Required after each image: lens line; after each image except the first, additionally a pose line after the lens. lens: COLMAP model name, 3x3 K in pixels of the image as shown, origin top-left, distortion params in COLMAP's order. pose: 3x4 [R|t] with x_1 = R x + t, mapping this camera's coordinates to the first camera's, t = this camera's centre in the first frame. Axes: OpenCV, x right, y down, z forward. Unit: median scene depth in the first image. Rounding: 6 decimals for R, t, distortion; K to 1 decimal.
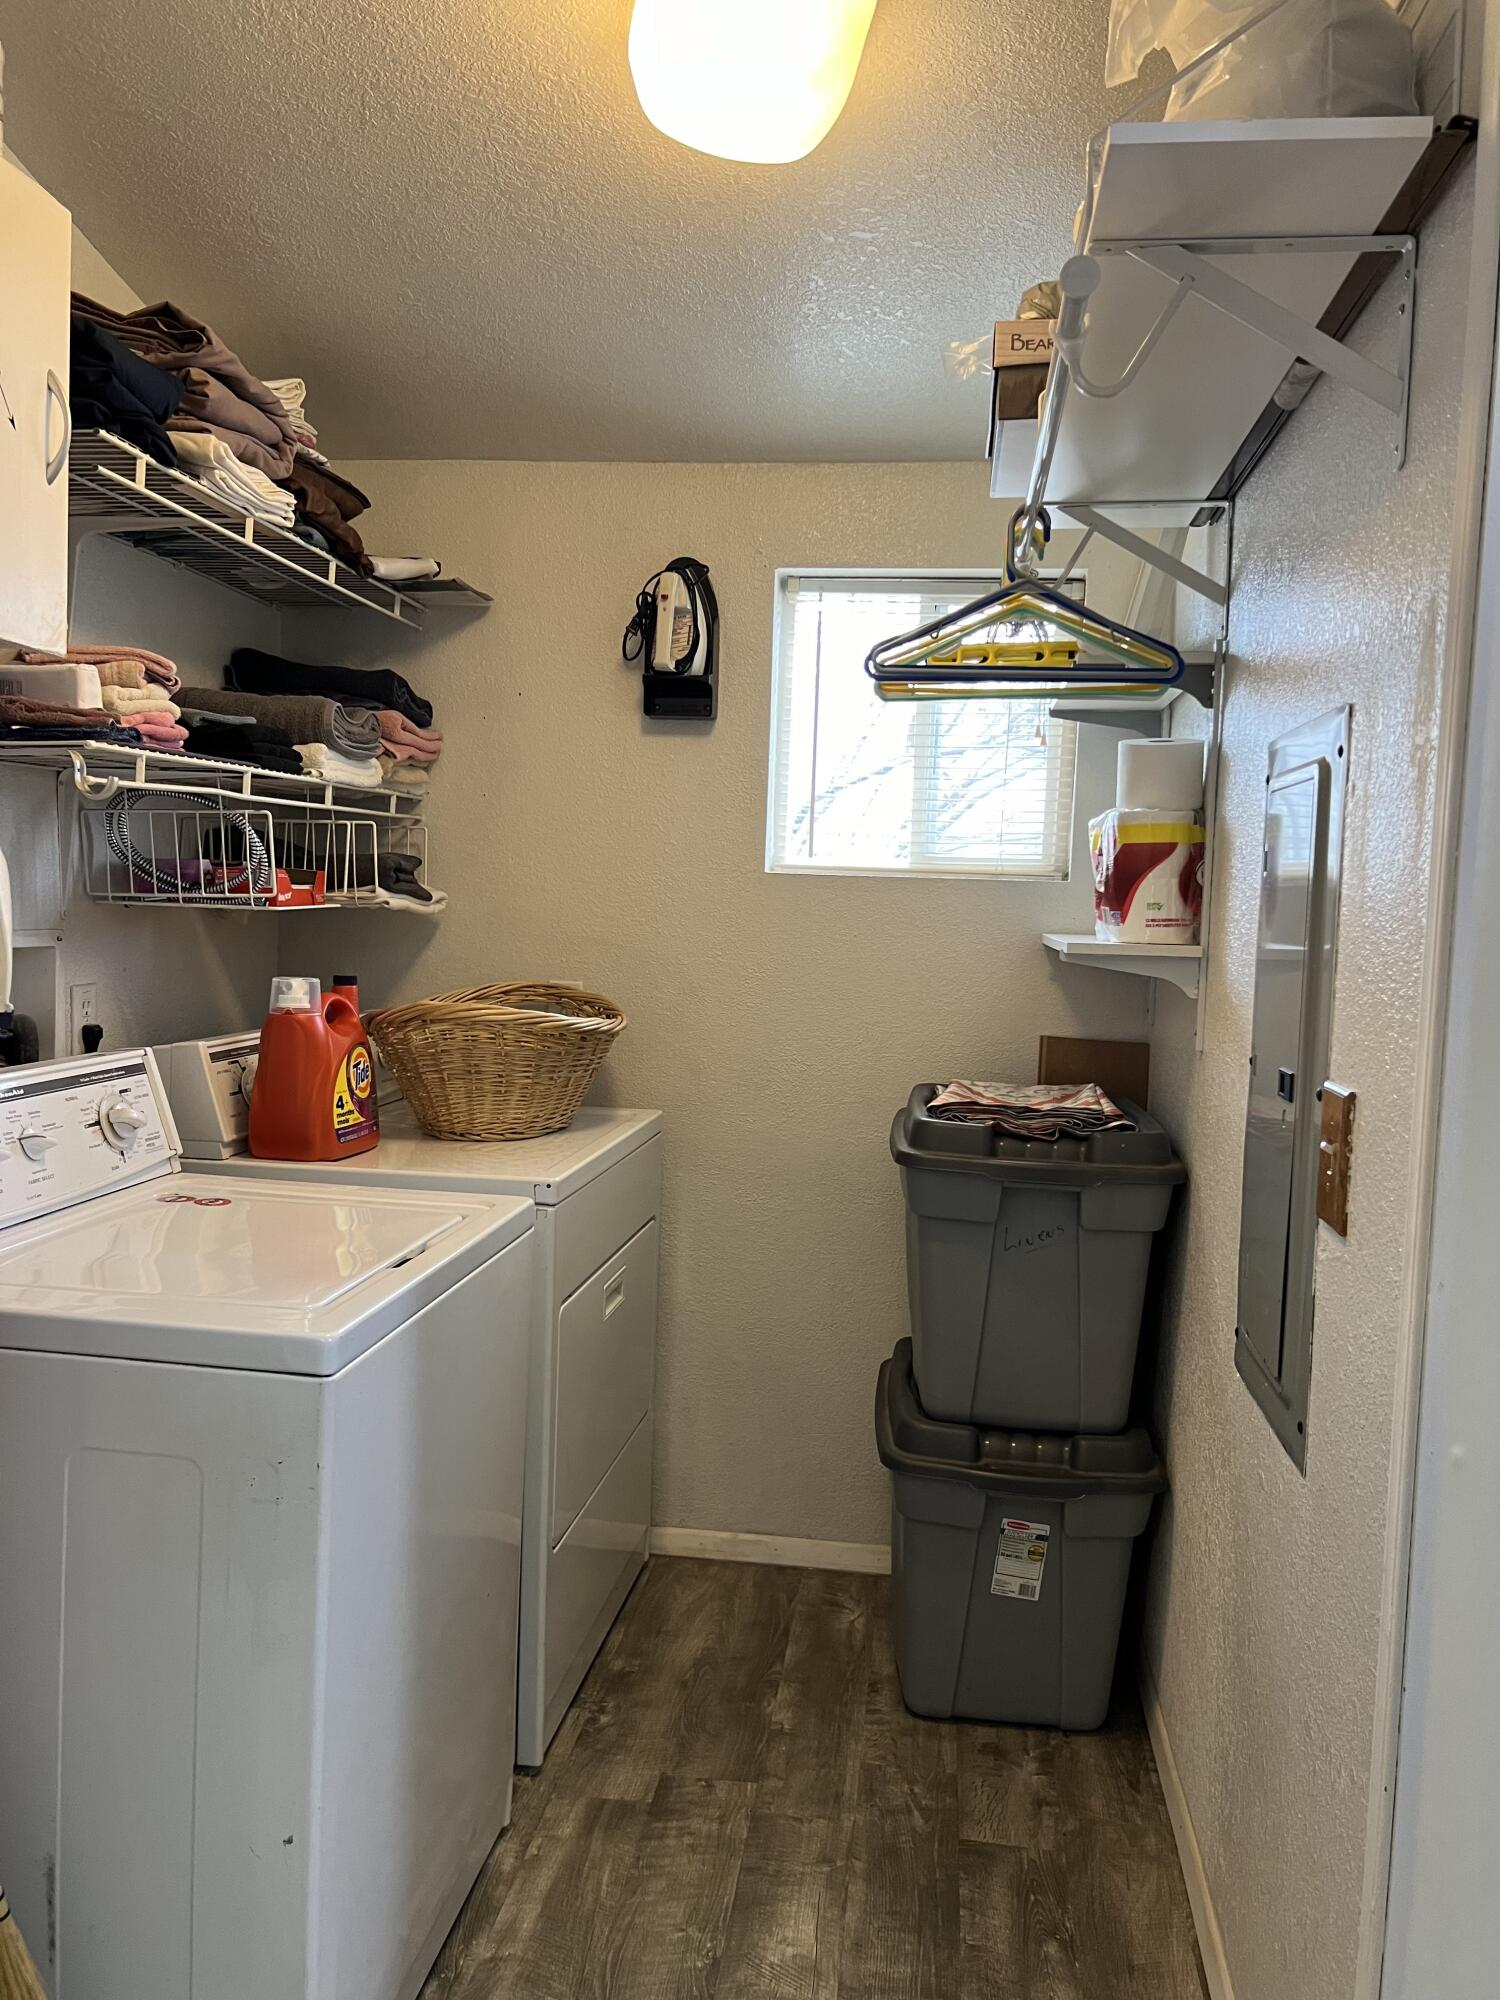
lens RADIAL K [[1507.5, 0, 748.2], [0, 1507.5, 1000.7], [0, 0, 1]] dist [0.053012, -0.059086]
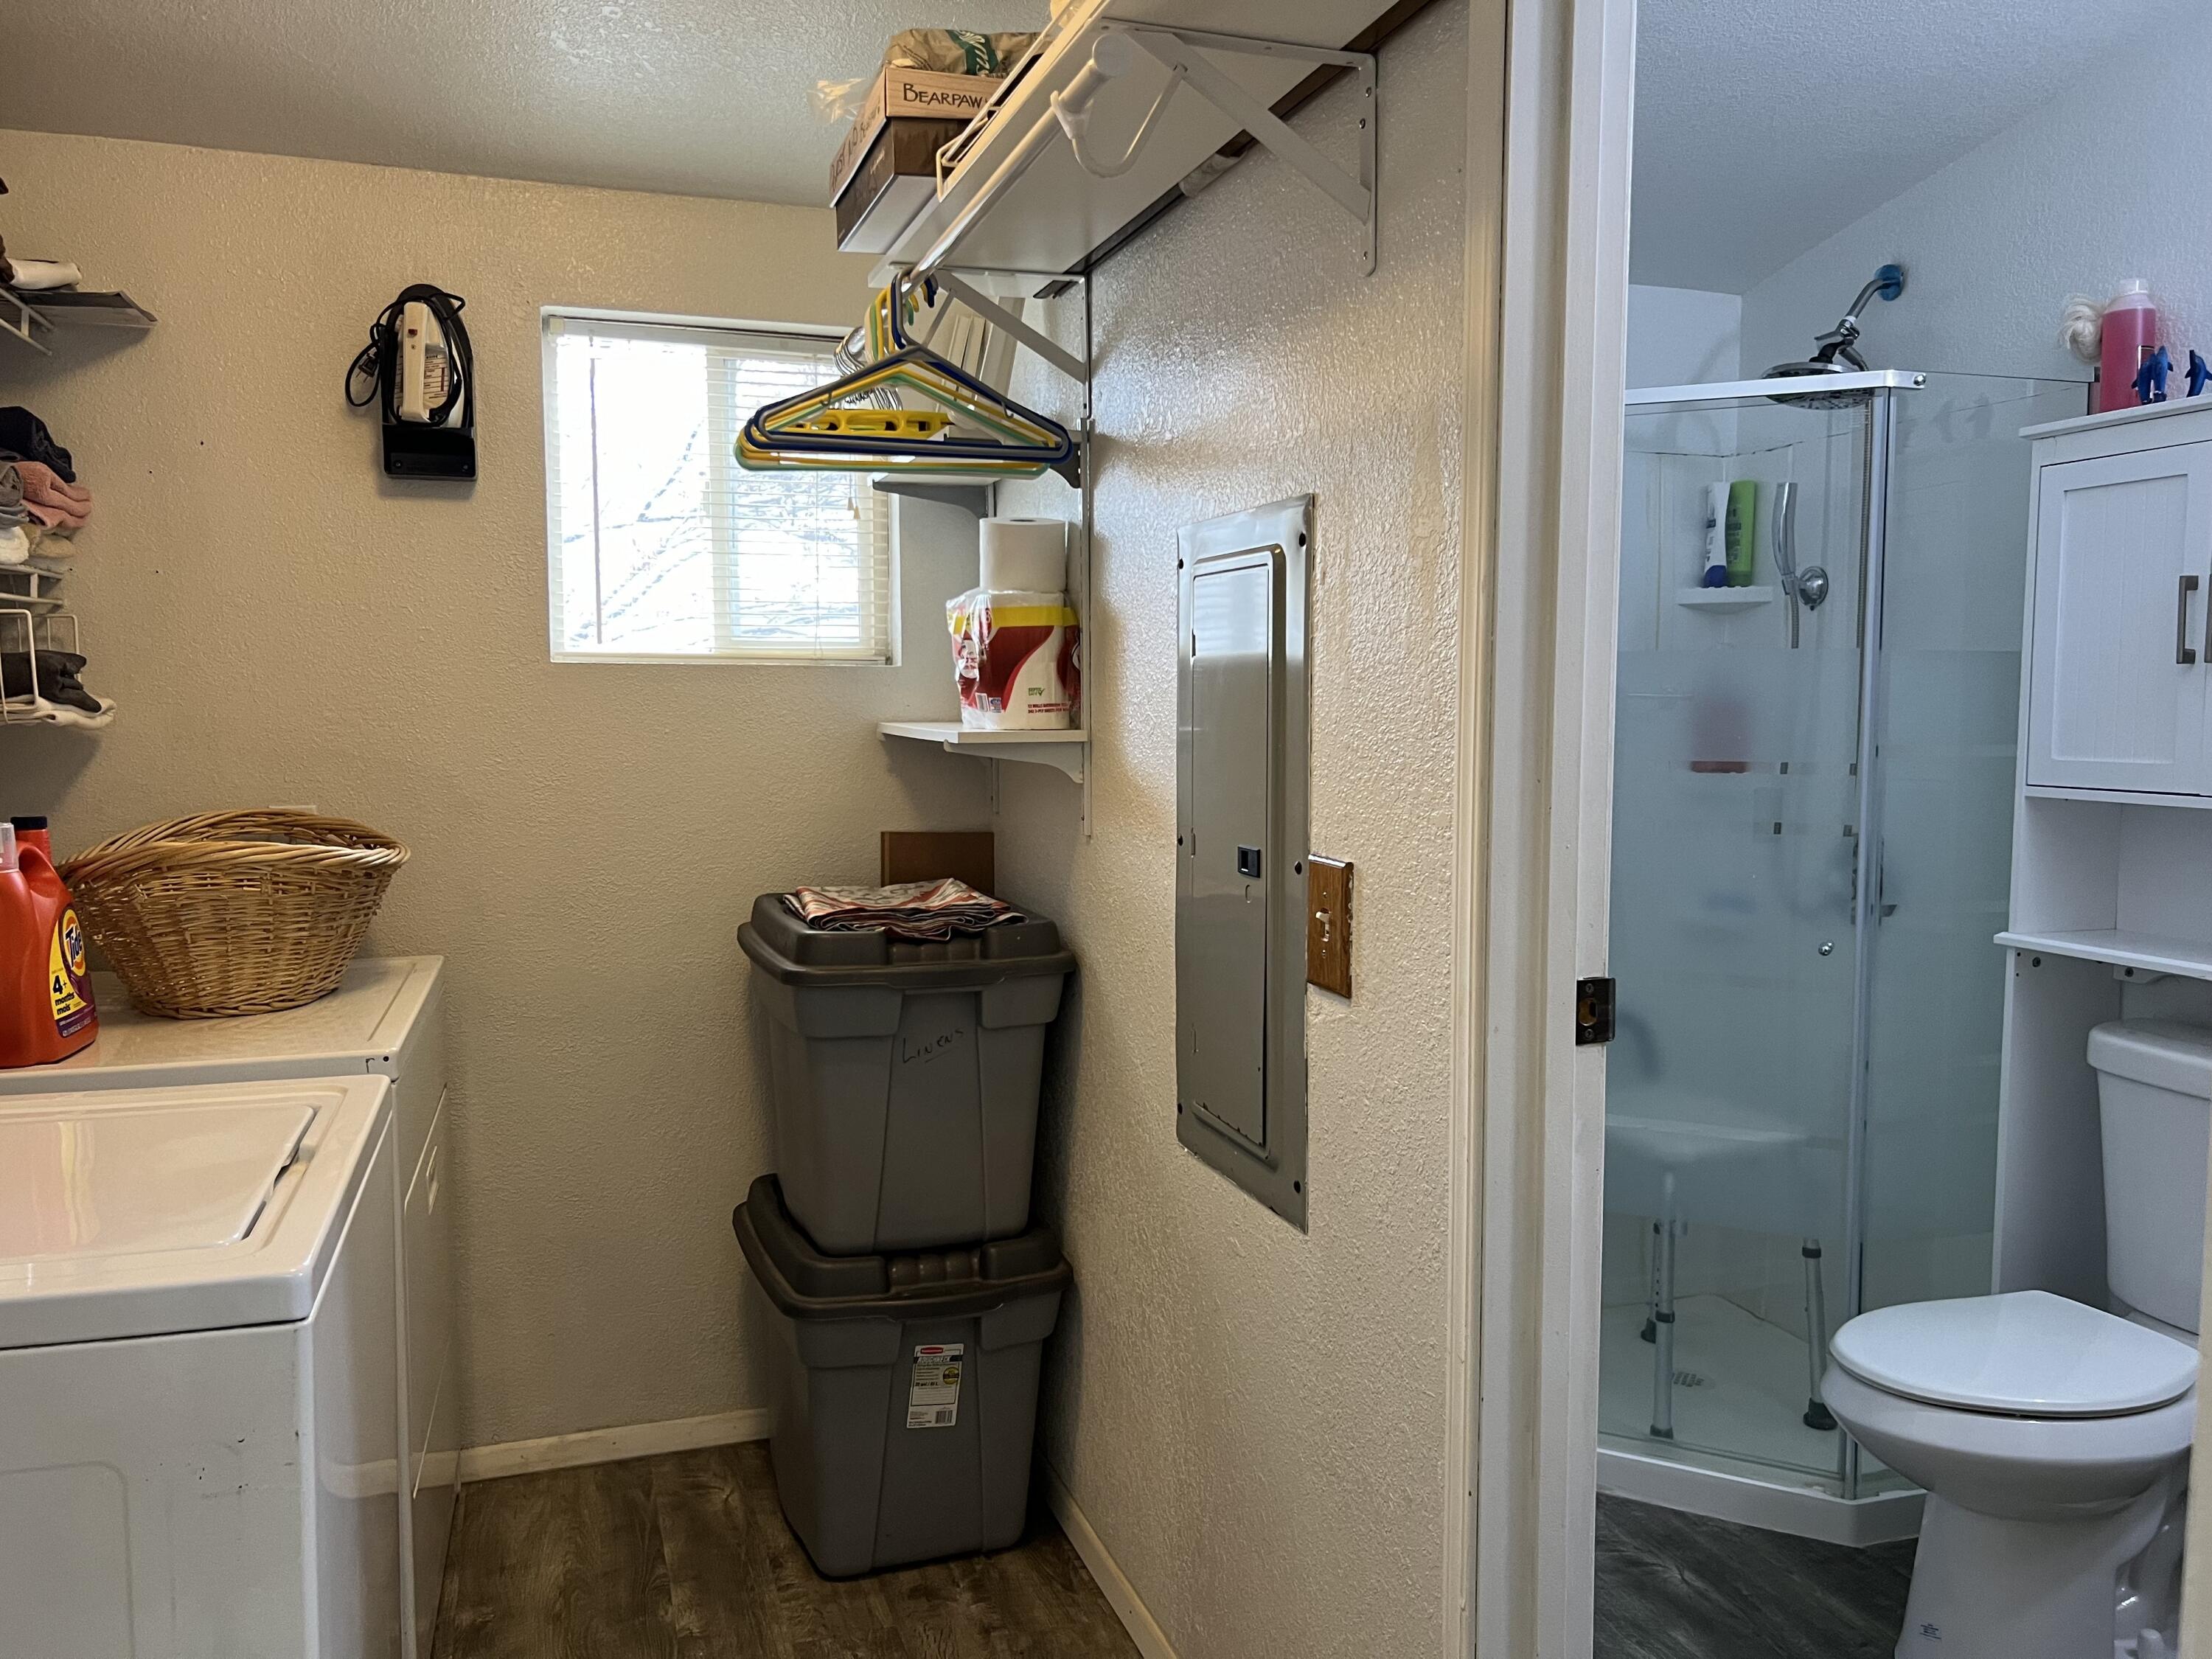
lens RADIAL K [[1667.3, 0, 1108.1], [0, 1667.3, 816.3], [0, 0, 1]] dist [0.053012, -0.059086]
pose [[0.899484, -0.066209, 0.431909, -0.149941], [0.059553, 0.997806, 0.028934, -0.009311], [-0.432877, -0.000305, 0.901453, 0.012333]]
